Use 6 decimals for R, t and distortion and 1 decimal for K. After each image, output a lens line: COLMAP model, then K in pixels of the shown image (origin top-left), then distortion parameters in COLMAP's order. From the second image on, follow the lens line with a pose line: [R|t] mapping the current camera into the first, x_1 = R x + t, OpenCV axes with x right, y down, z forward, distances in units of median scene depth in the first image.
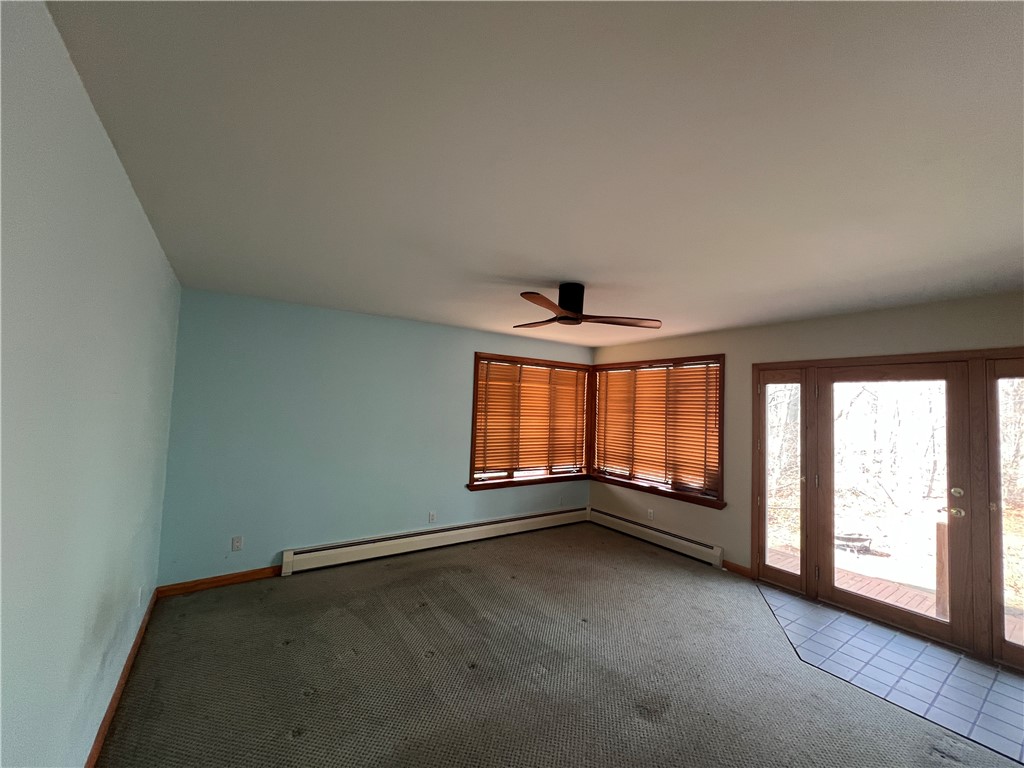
lens RADIAL K [[408.5, 0, 512.0], [0, 408.5, 384.0], [0, 0, 1]] dist [-0.001504, 0.000466]
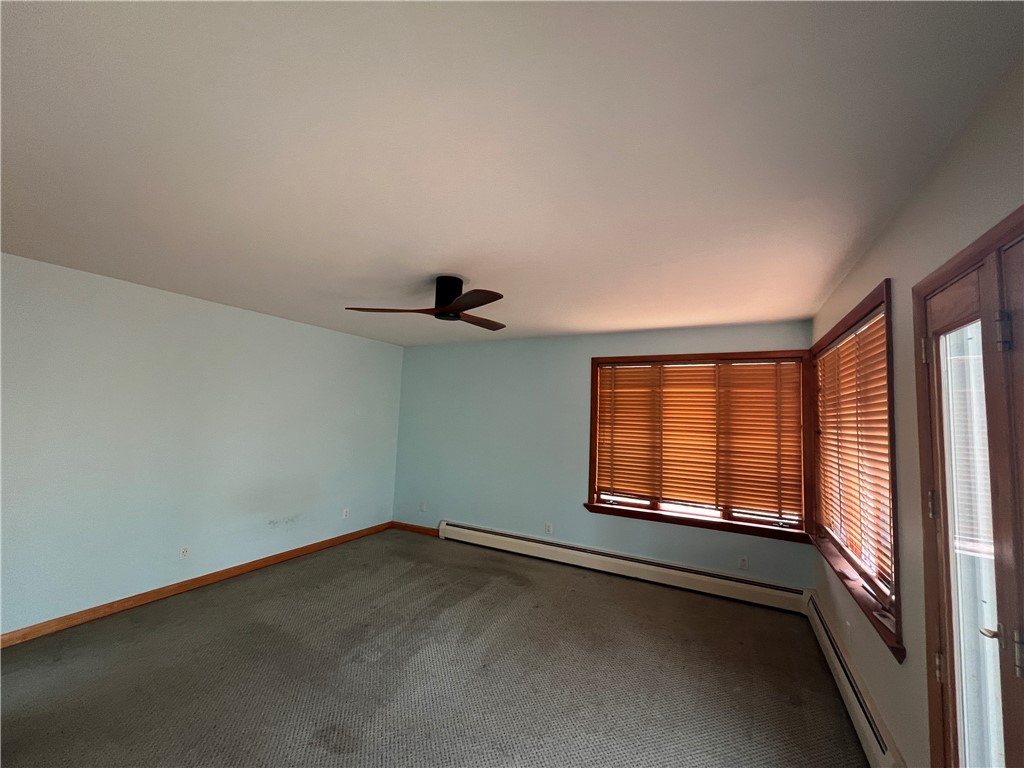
lens RADIAL K [[408.5, 0, 512.0], [0, 408.5, 384.0], [0, 0, 1]] dist [-0.001504, 0.000466]
pose [[0.471067, -0.084608, -0.878030, 0.593385], [0.028430, 0.996329, -0.080754, 0.046214], [0.881639, 0.013078, 0.471743, 0.393707]]
